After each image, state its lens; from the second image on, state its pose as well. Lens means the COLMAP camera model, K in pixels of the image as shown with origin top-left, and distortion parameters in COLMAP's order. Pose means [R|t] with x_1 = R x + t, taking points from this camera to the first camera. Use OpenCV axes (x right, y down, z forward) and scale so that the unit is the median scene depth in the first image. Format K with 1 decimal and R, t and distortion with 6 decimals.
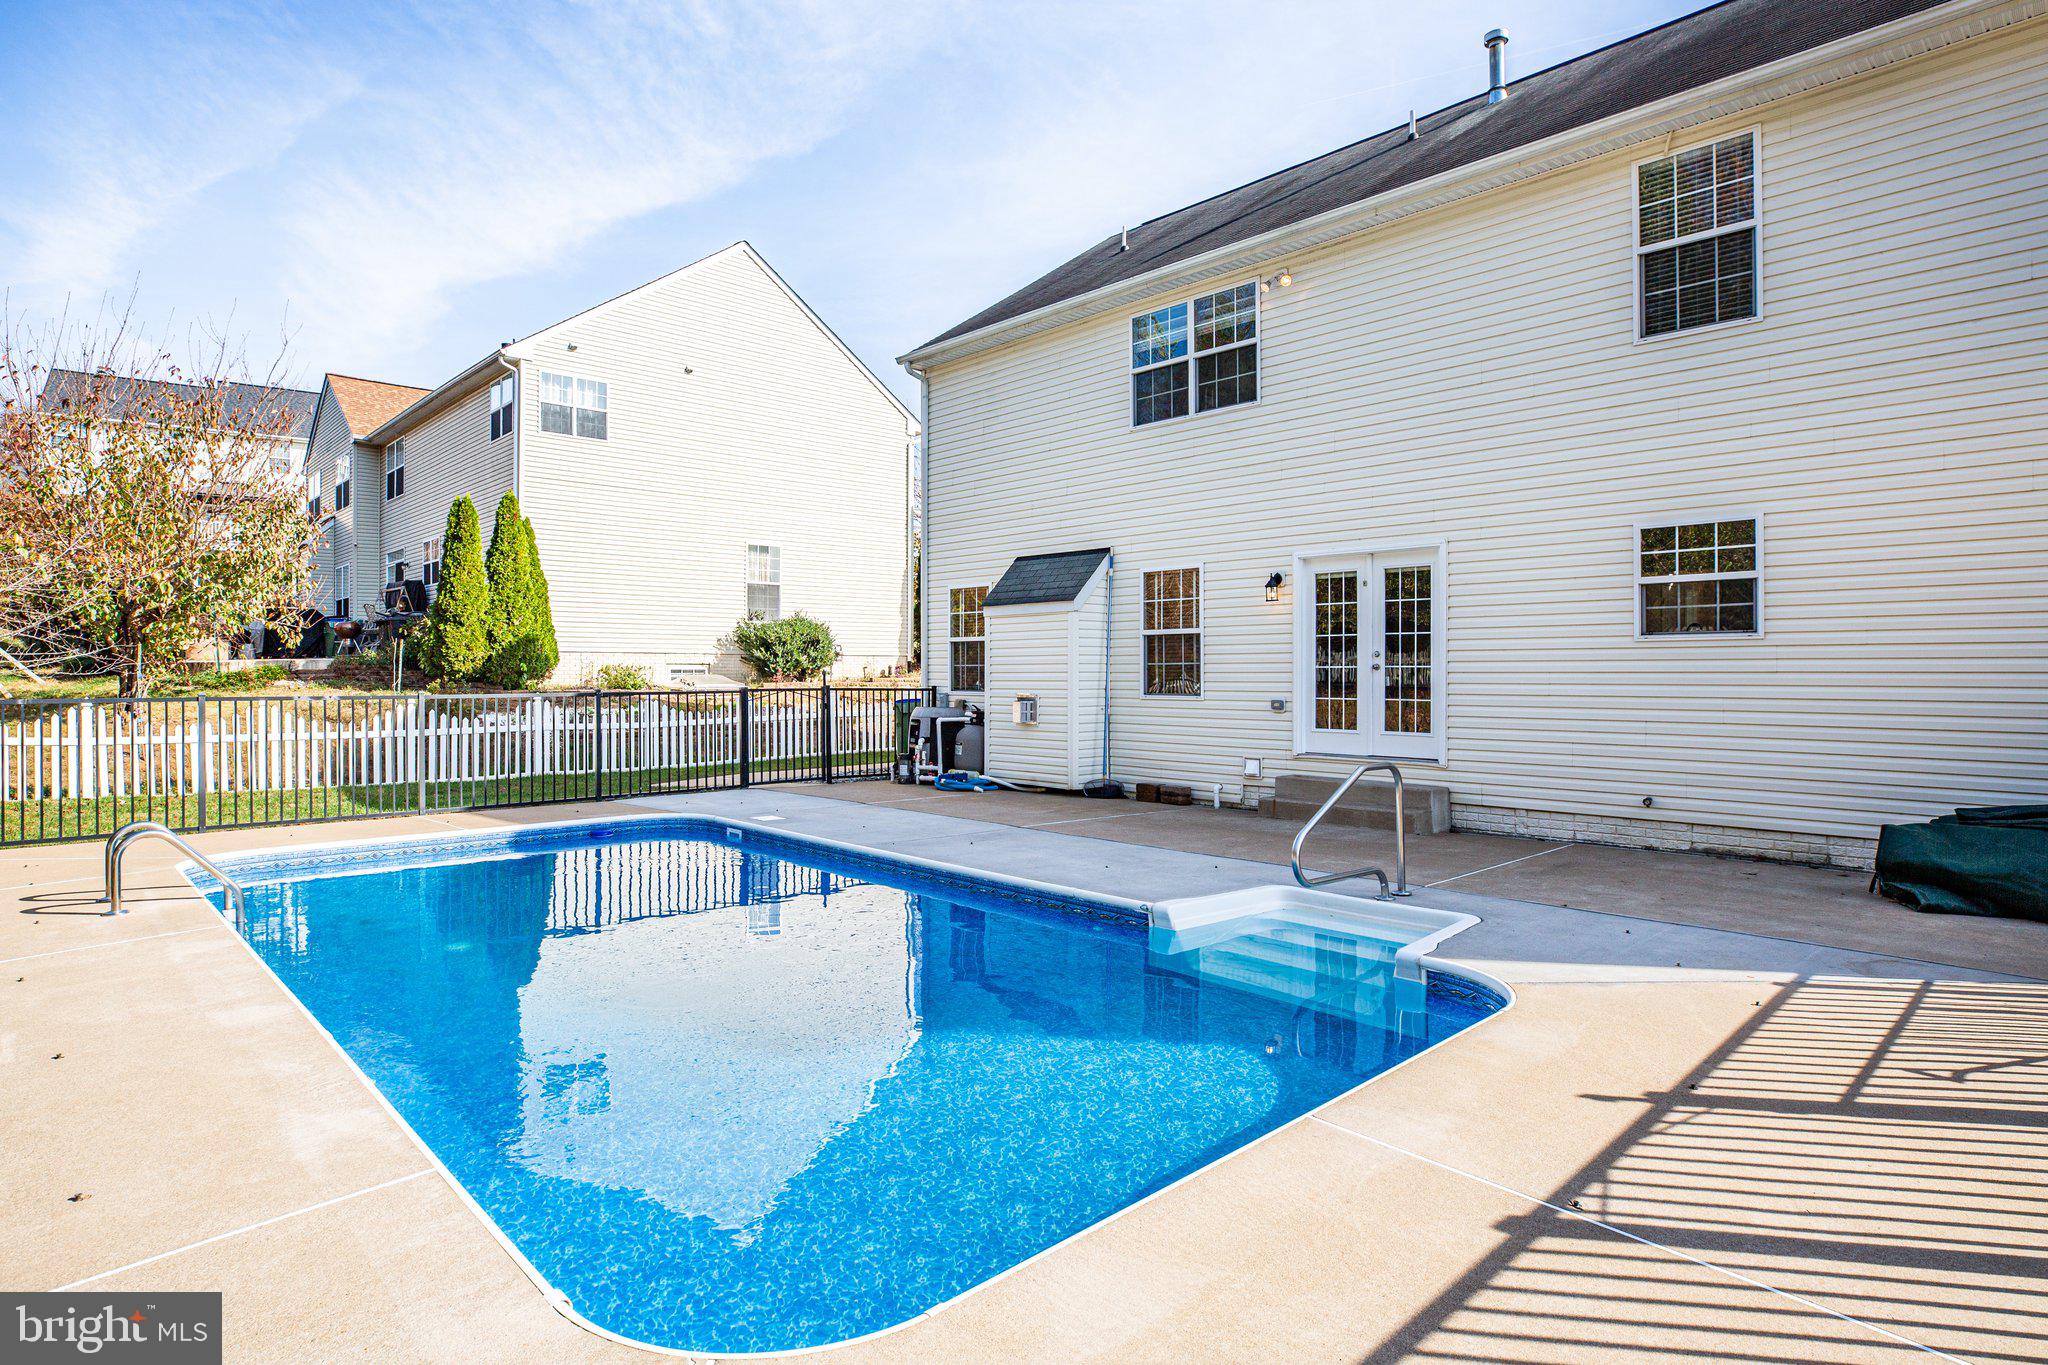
lens RADIAL K [[1108.8, 0, 1064.1], [0, 1108.8, 676.6], [0, 0, 1]] dist [-0.006620, -0.000275]
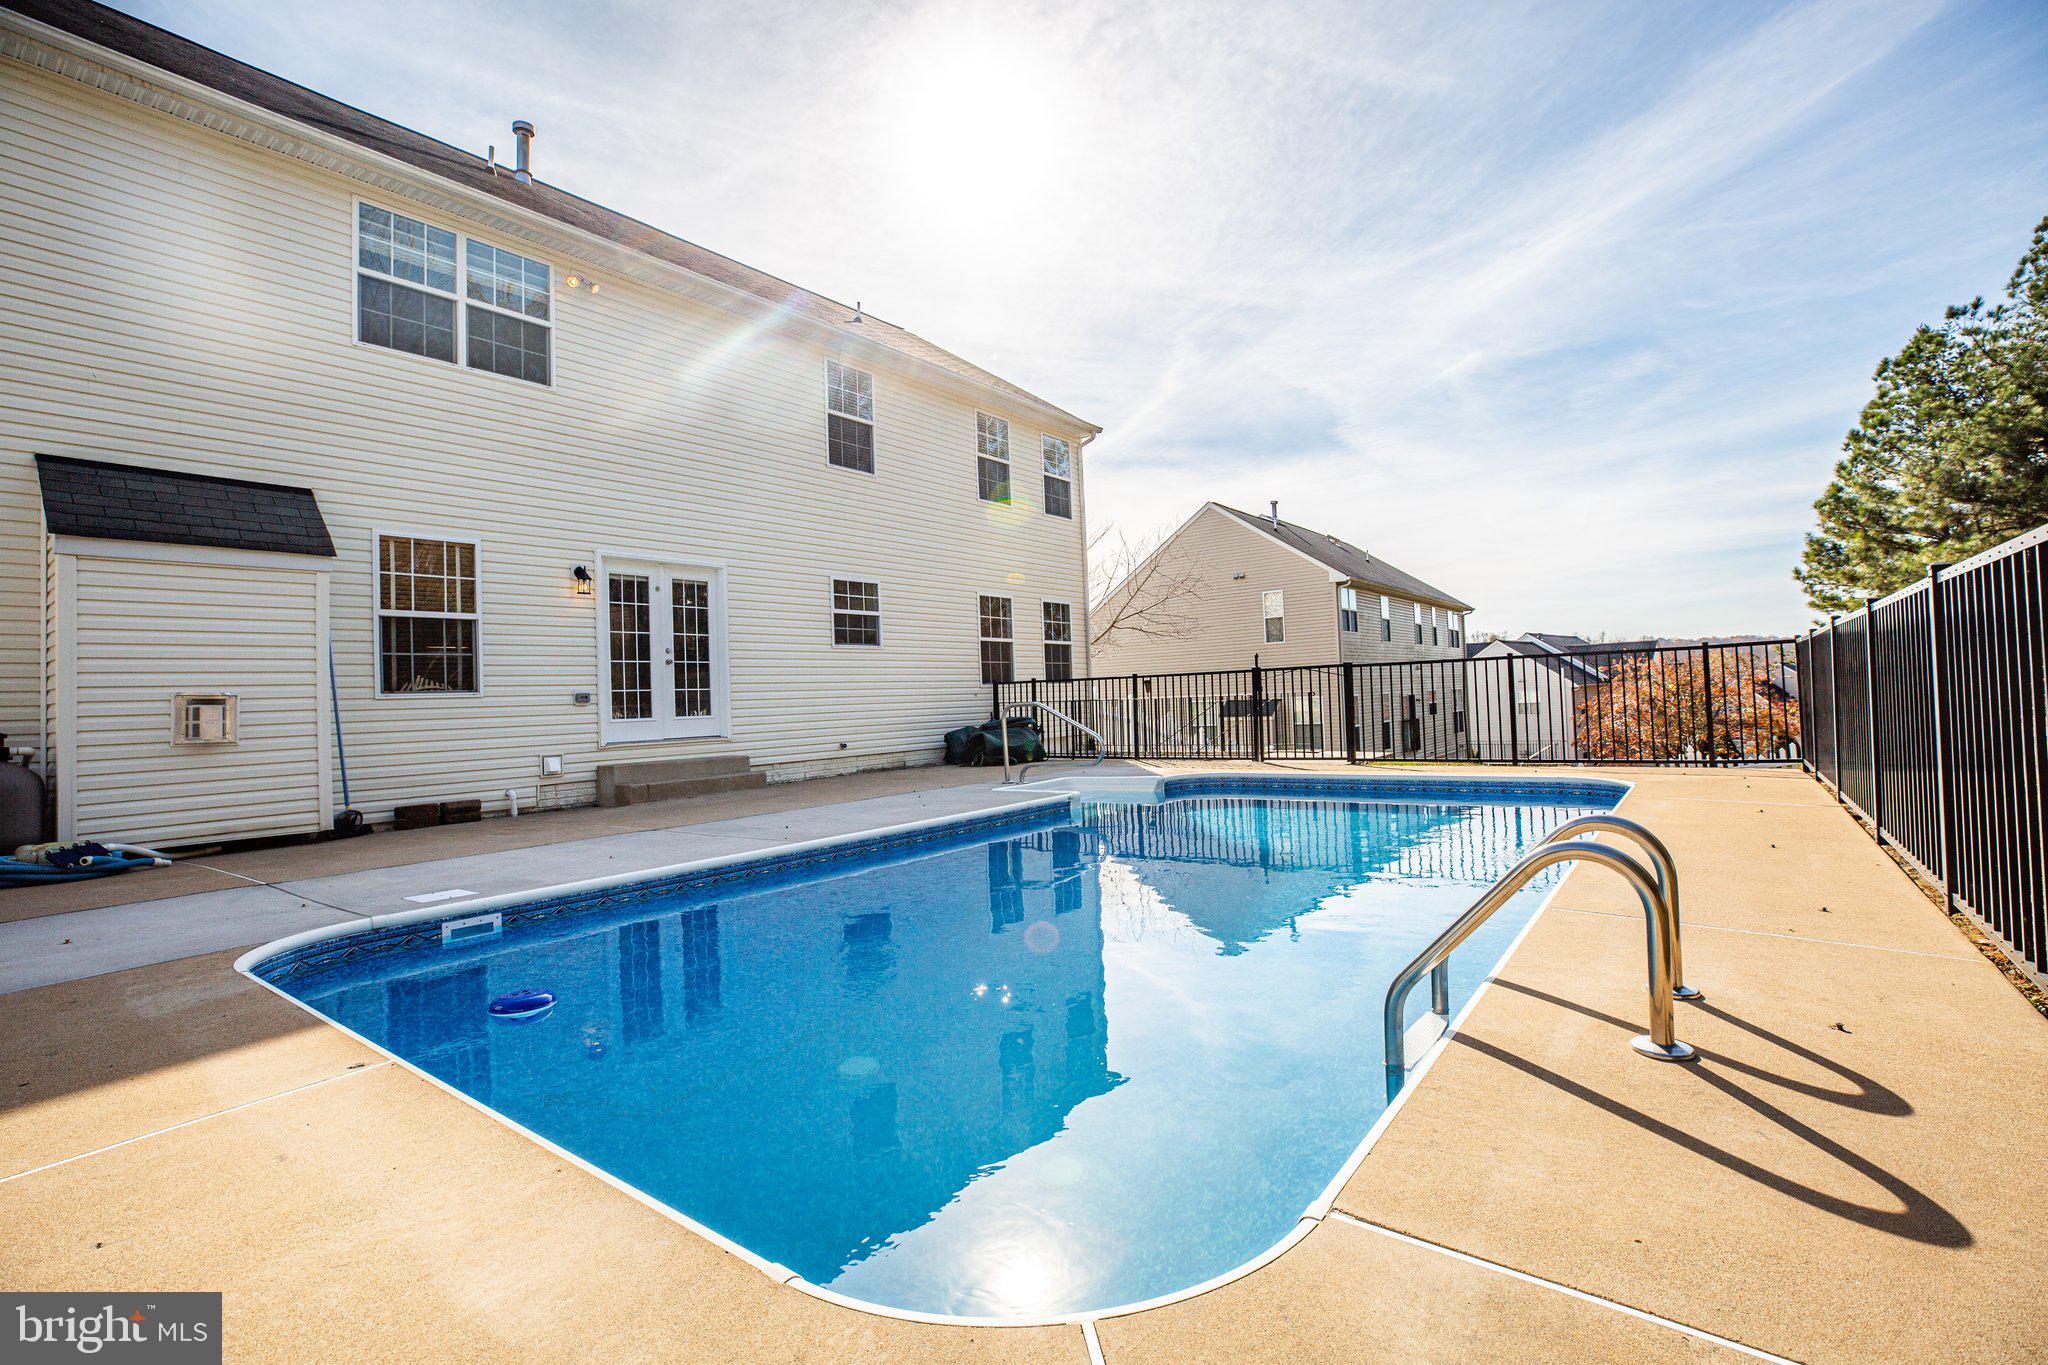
lens RADIAL K [[944.5, 0, 1021.1], [0, 944.5, 674.7], [0, 0, 1]] dist [-0.020291, -0.000231]
pose [[-0.130265, 0.025685, 0.991147, -0.730278], [0.035016, 0.999160, -0.021291, 0.038109], [-0.990861, 0.031933, -0.131055, 0.749504]]
